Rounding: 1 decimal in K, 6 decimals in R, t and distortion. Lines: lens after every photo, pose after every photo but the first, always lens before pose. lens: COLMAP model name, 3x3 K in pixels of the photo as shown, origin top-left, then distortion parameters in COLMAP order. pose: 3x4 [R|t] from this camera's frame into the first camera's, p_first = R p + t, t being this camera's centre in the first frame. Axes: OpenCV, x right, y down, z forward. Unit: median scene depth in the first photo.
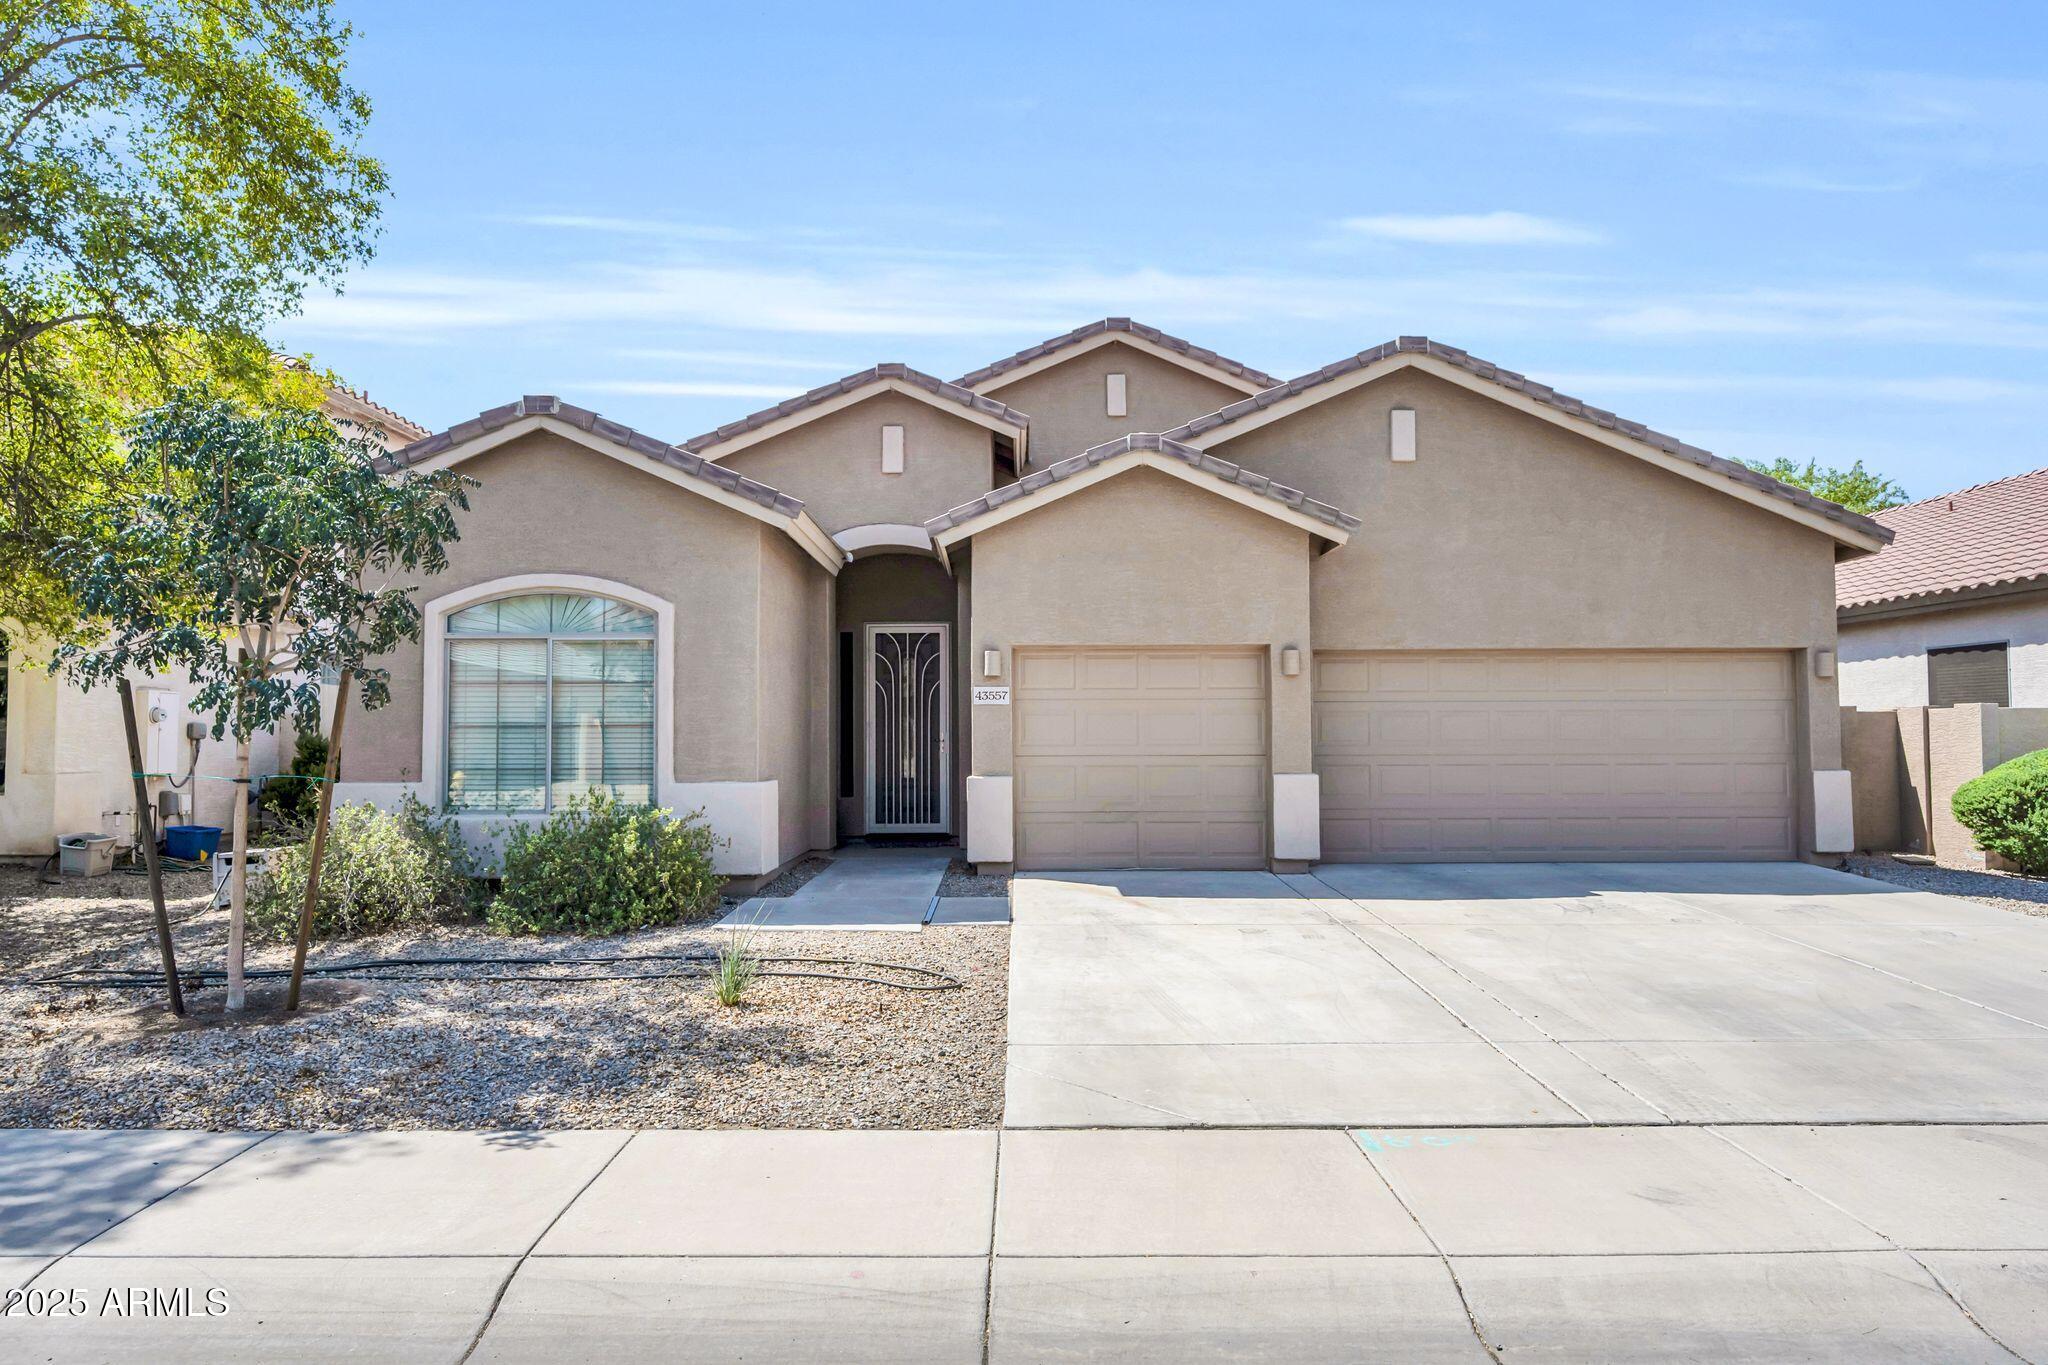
lens RADIAL K [[1289.2, 0, 1029.0], [0, 1289.2, 688.5], [0, 0, 1]] dist [-0.003700, 0.001995]
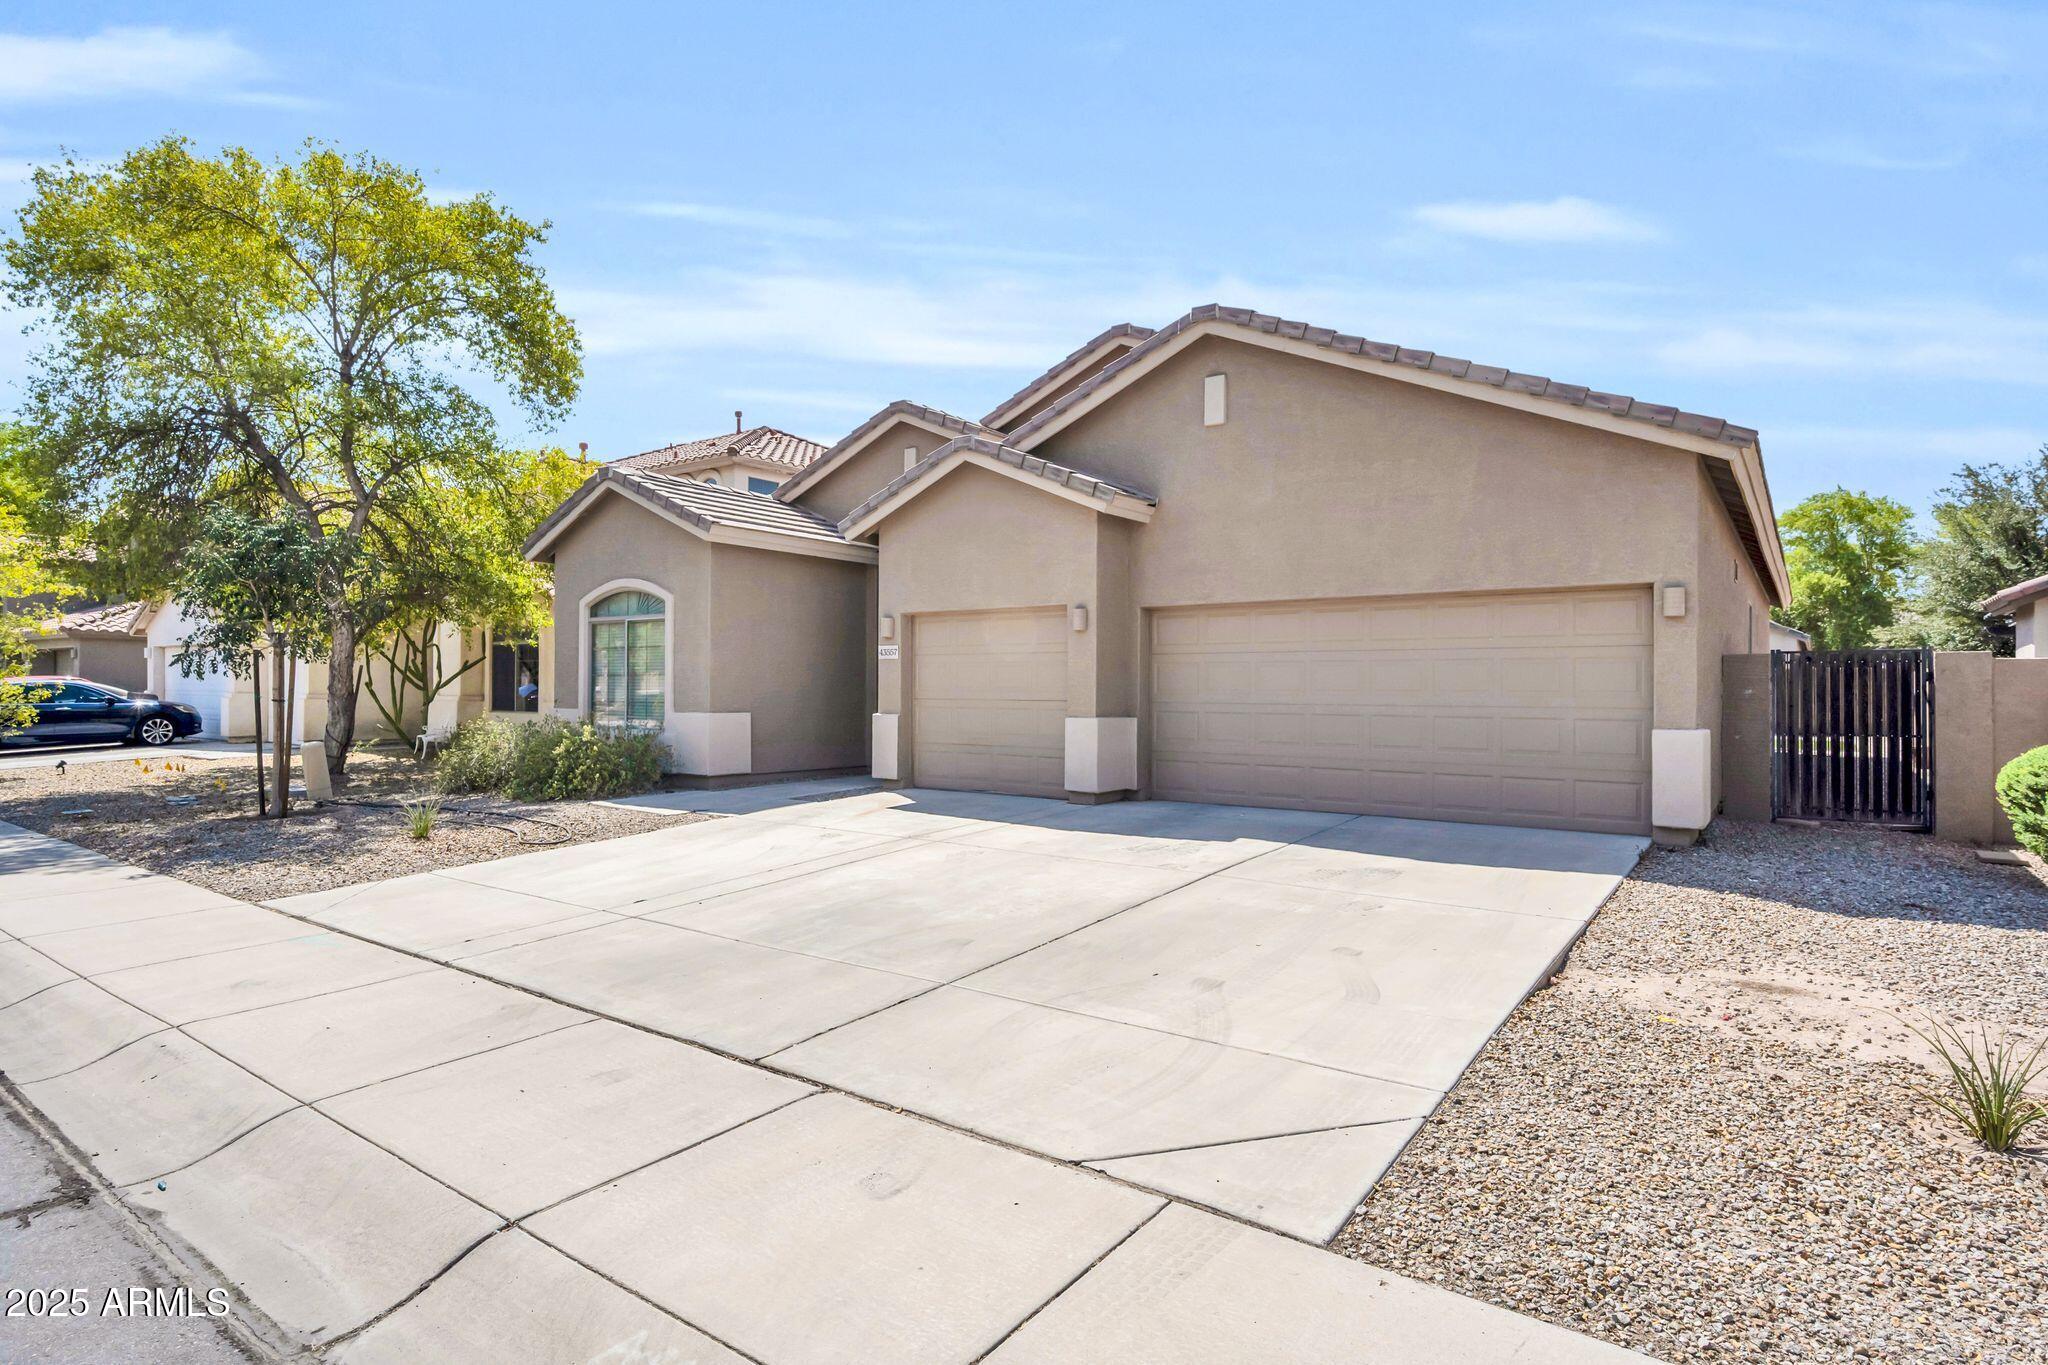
lens RADIAL K [[1076.1, 0, 1022.0], [0, 1076.1, 677.5], [0, 0, 1]] dist [-0.005025, -0.000556]
pose [[0.803068, 0.001084, -0.595886, 0.709961], [0.012824, 0.999735, 0.019101, 0.011449], [0.595749, -0.022981, 0.802842, 0.201595]]
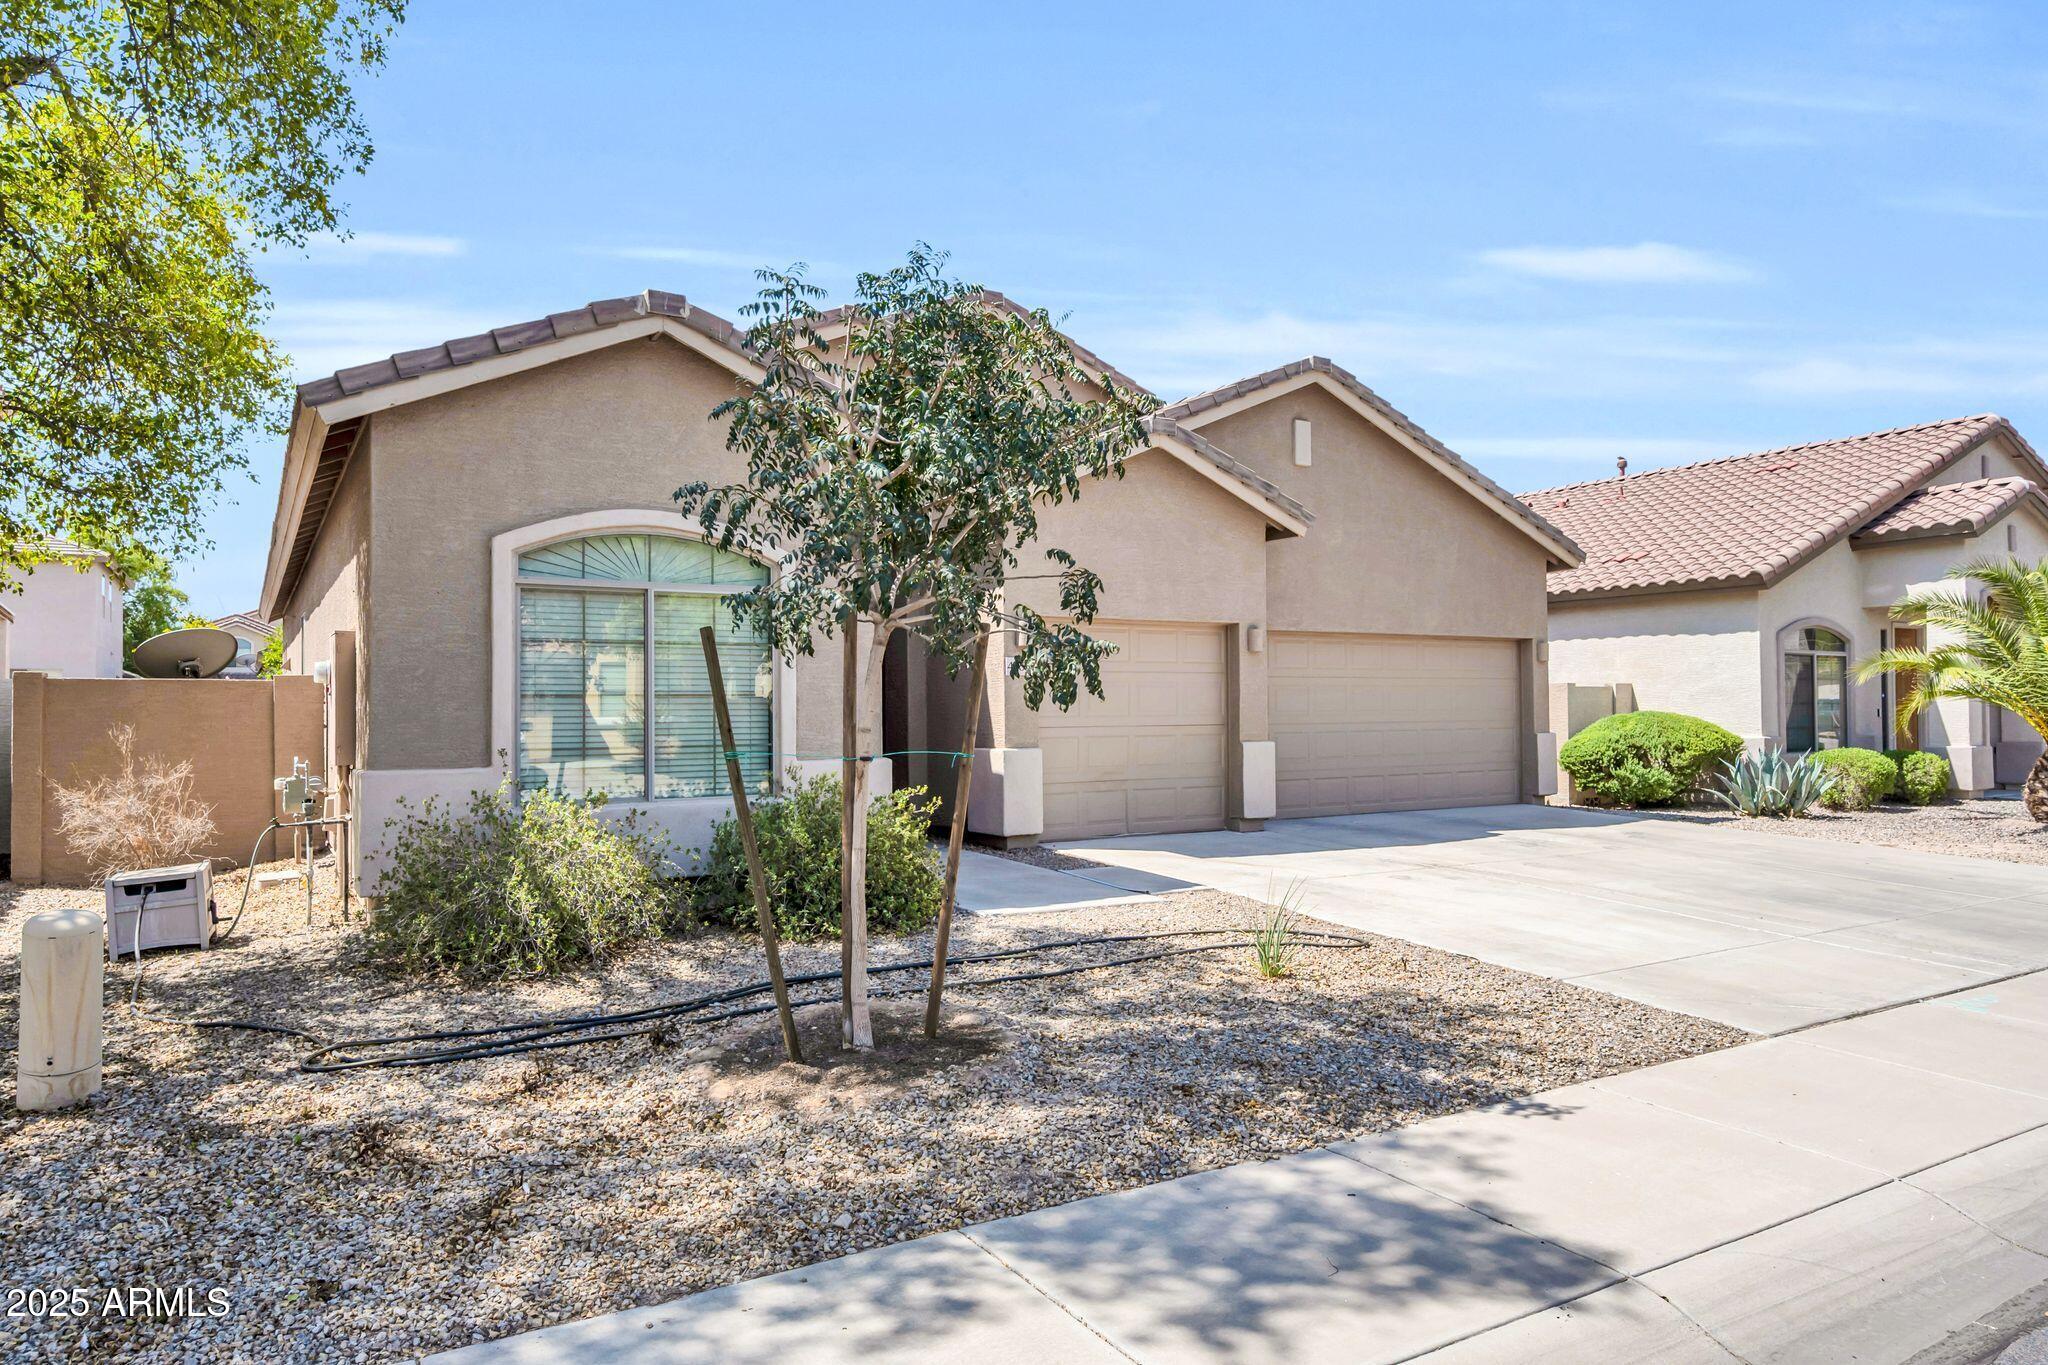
lens RADIAL K [[1289.2, 0, 1016.5], [0, 1289.2, 682.9], [0, 0, 1]] dist [-0.003700, 0.001995]
pose [[0.859796, 0.007389, 0.510585, -0.522009], [-0.013219, 0.999882, 0.007790, 0.010128], [-0.510467, -0.013447, 0.859792, 0.152901]]
